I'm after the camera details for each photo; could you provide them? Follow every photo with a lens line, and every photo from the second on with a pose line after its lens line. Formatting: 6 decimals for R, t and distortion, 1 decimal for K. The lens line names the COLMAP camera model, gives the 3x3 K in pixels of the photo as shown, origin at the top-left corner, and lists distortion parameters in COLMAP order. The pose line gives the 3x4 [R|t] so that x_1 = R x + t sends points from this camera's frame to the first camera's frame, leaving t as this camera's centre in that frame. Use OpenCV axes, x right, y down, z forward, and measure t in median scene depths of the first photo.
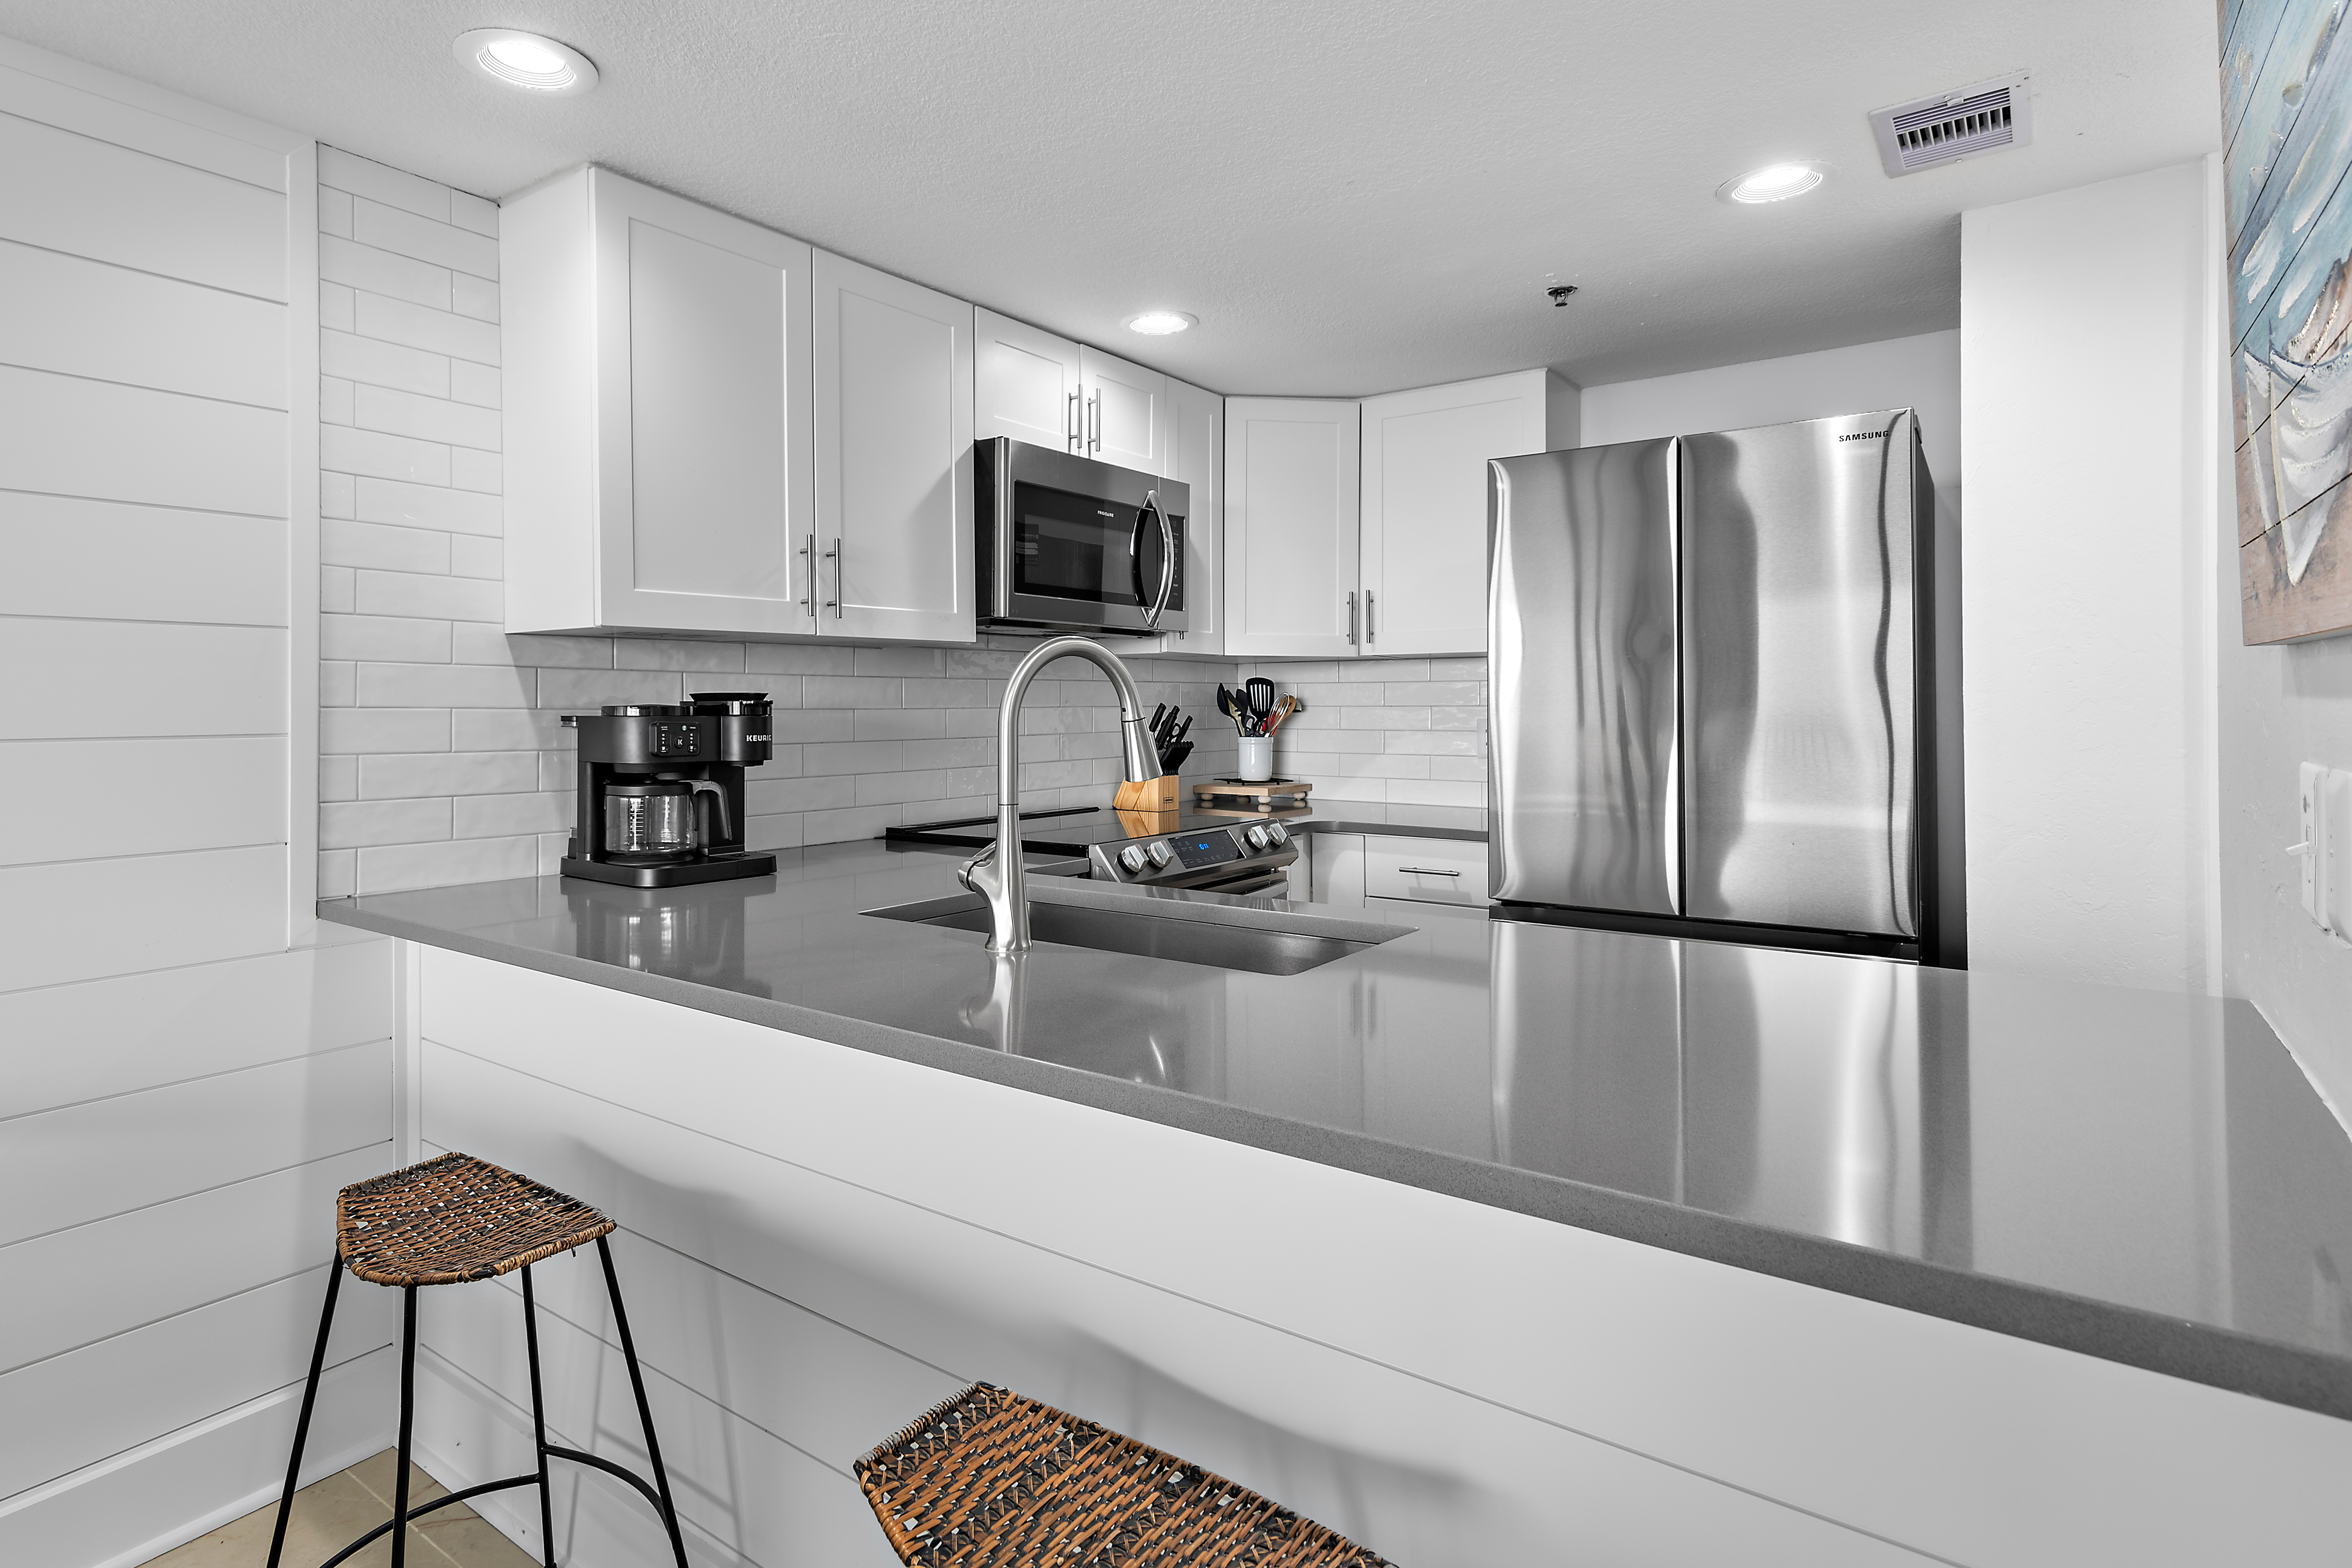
lens RADIAL K [[1137.2, 0, 1172.5], [0, 1137.2, 726.7], [0, 0, 1]] dist [0.001127, 0.000022]
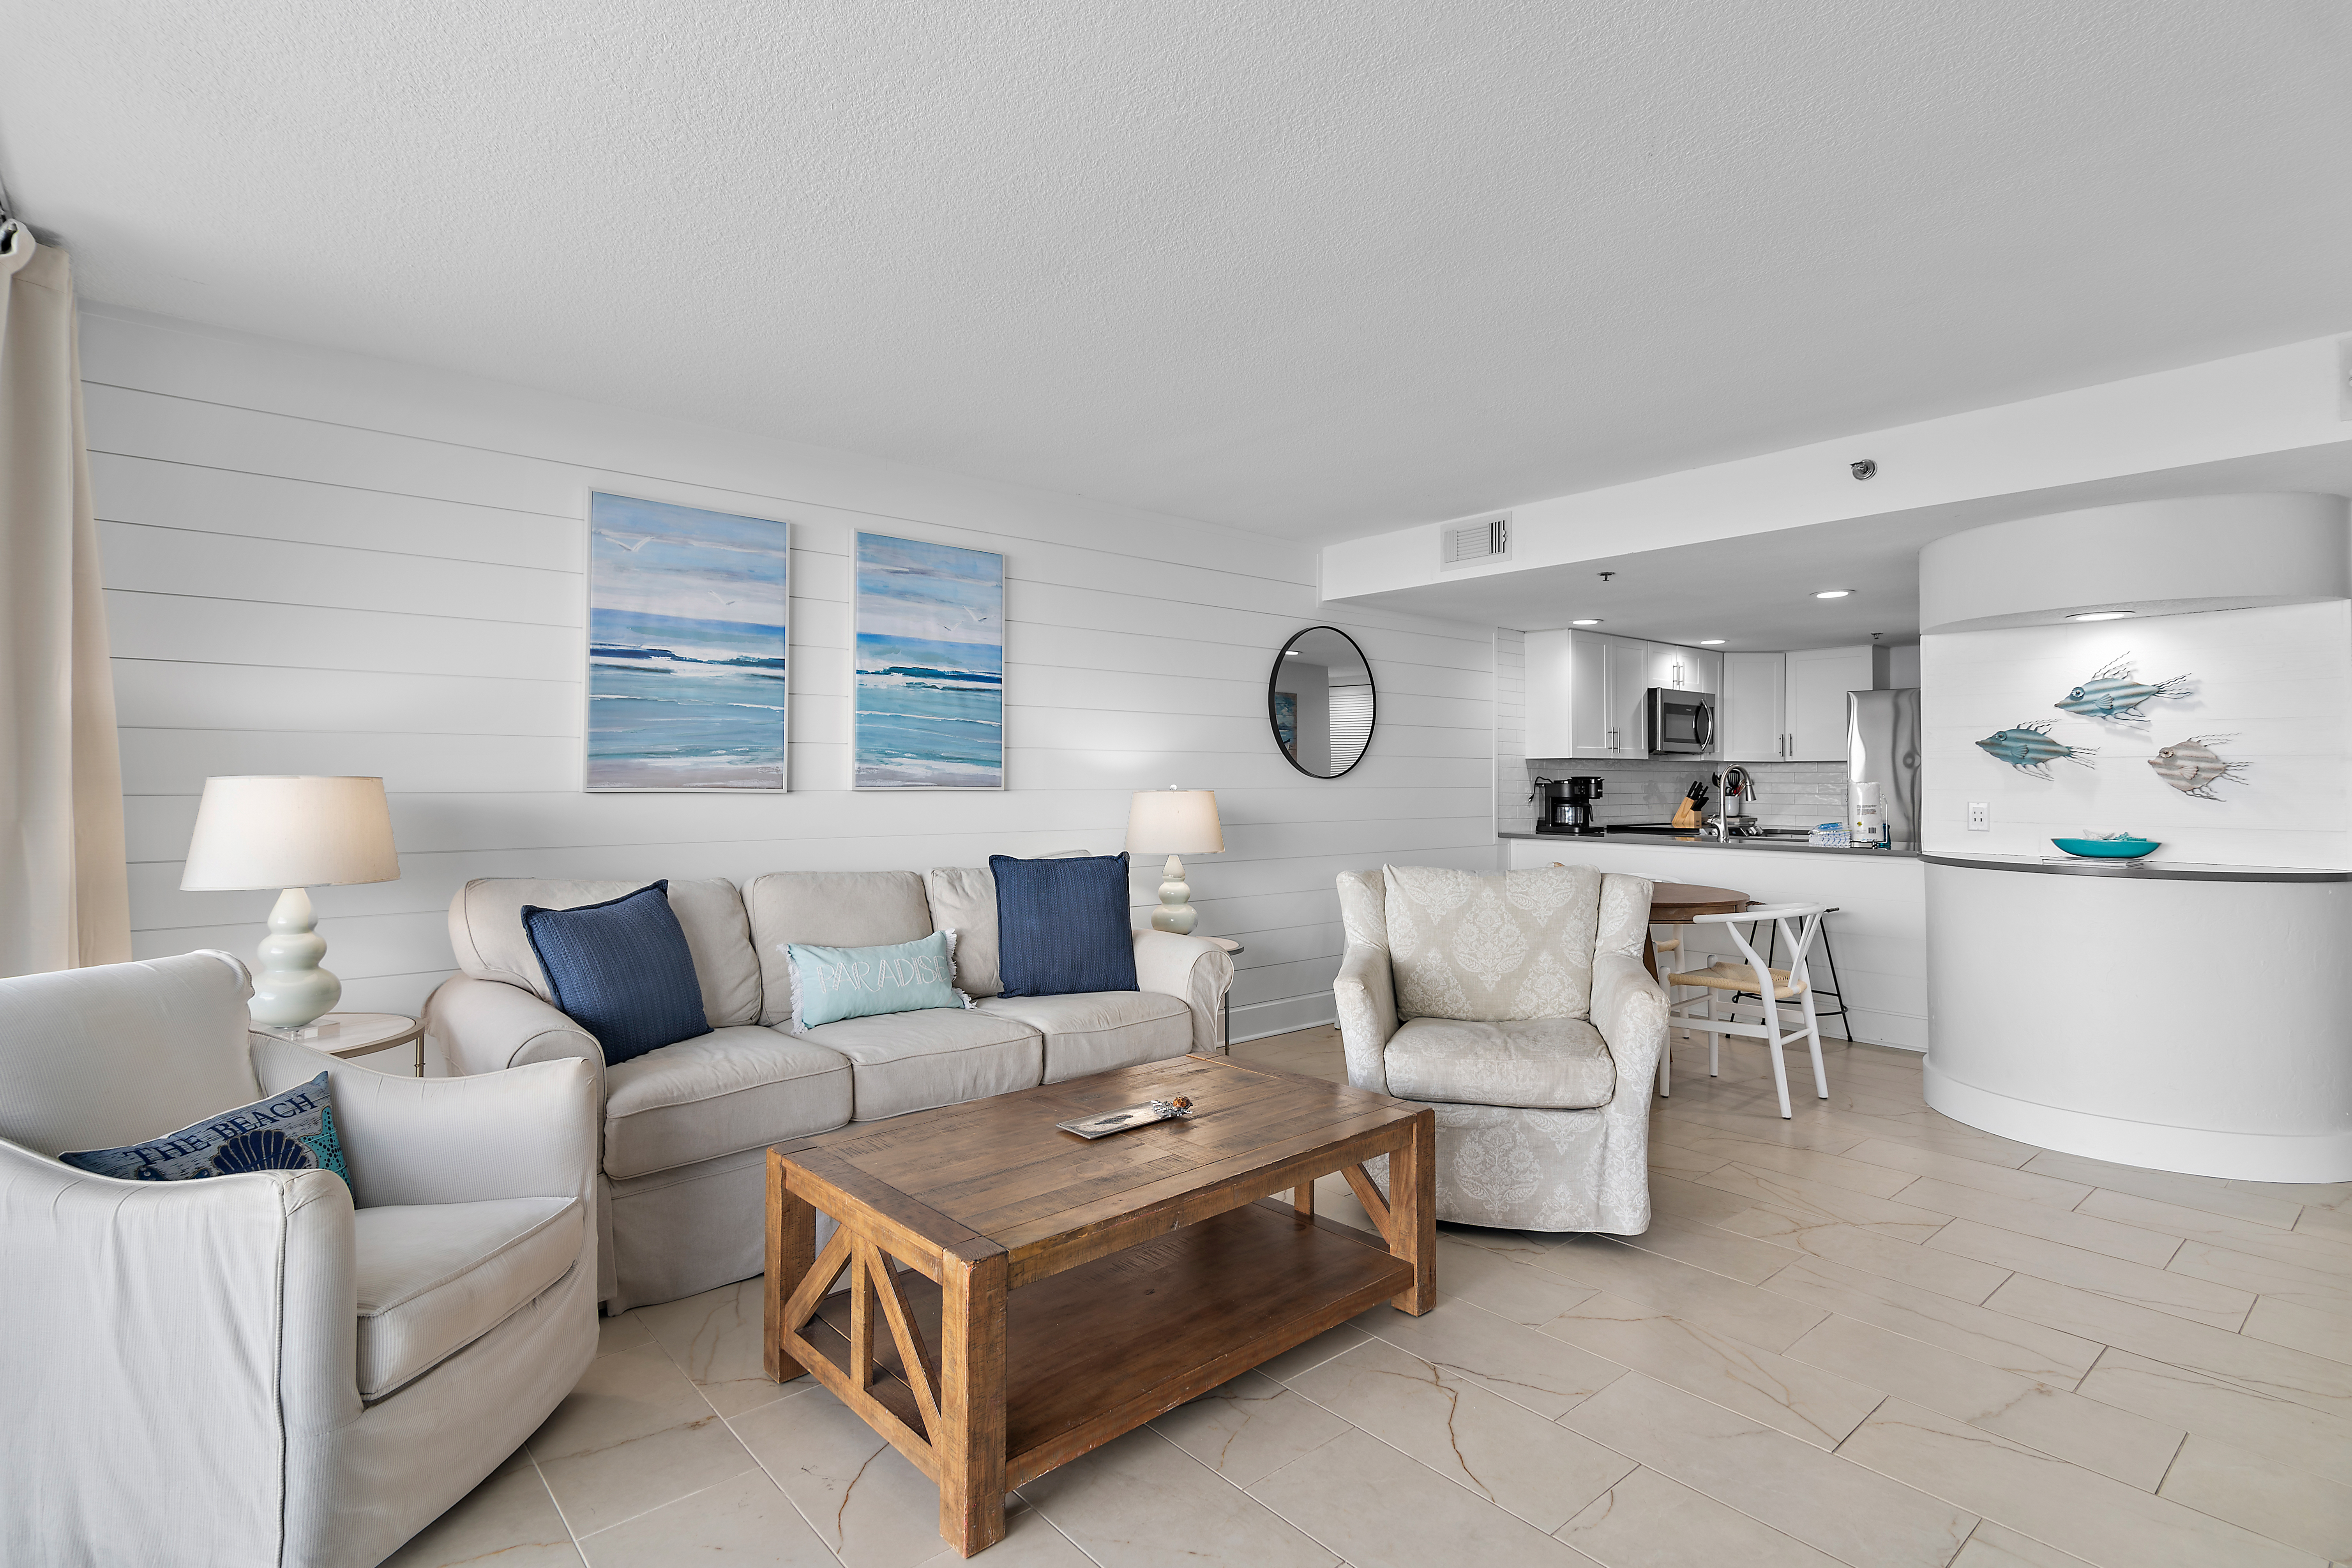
lens RADIAL K [[1137.1, 0, 1172.5], [0, 1137.1, 726.7], [0, 0, 1]] dist [0.001127, 0.000022]
pose [[0.969009, 0.002719, -0.247009, -0.594684], [-0.018077, 0.998039, -0.059929, 0.036356], [0.246361, 0.062537, 0.967158, -1.955751]]
